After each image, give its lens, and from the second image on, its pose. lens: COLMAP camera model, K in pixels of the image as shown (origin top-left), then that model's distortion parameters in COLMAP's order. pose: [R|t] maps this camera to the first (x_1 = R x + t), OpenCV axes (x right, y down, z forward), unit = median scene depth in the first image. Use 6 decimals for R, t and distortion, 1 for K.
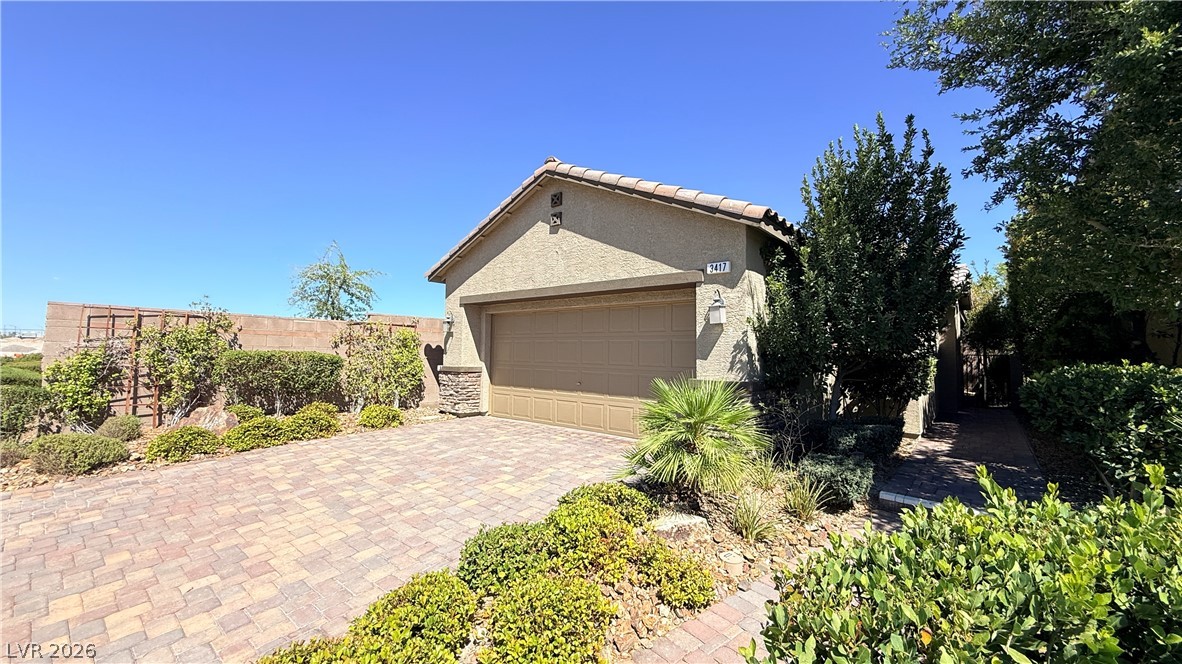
lens RADIAL K [[473.5, 0, 587.4], [0, 473.5, 330.7], [0, 0, 1]] dist [0.002030, -0.000298]
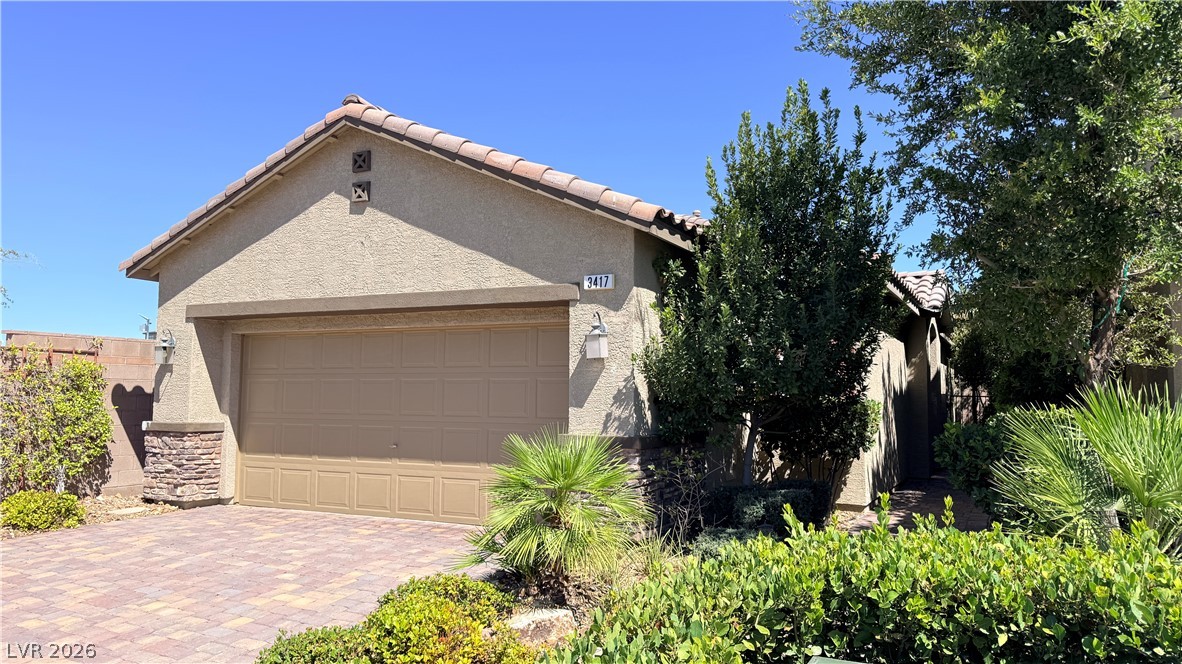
lens RADIAL K [[848.1, 0, 597.1], [0, 848.1, 336.0], [0, 0, 1]] dist [0.054586, -0.018706]
pose [[0.971929, 0.010294, 0.235049, -0.031871], [-0.005952, 0.999798, -0.019178, -0.023677], [-0.235199, 0.017241, 0.971794, -0.265462]]
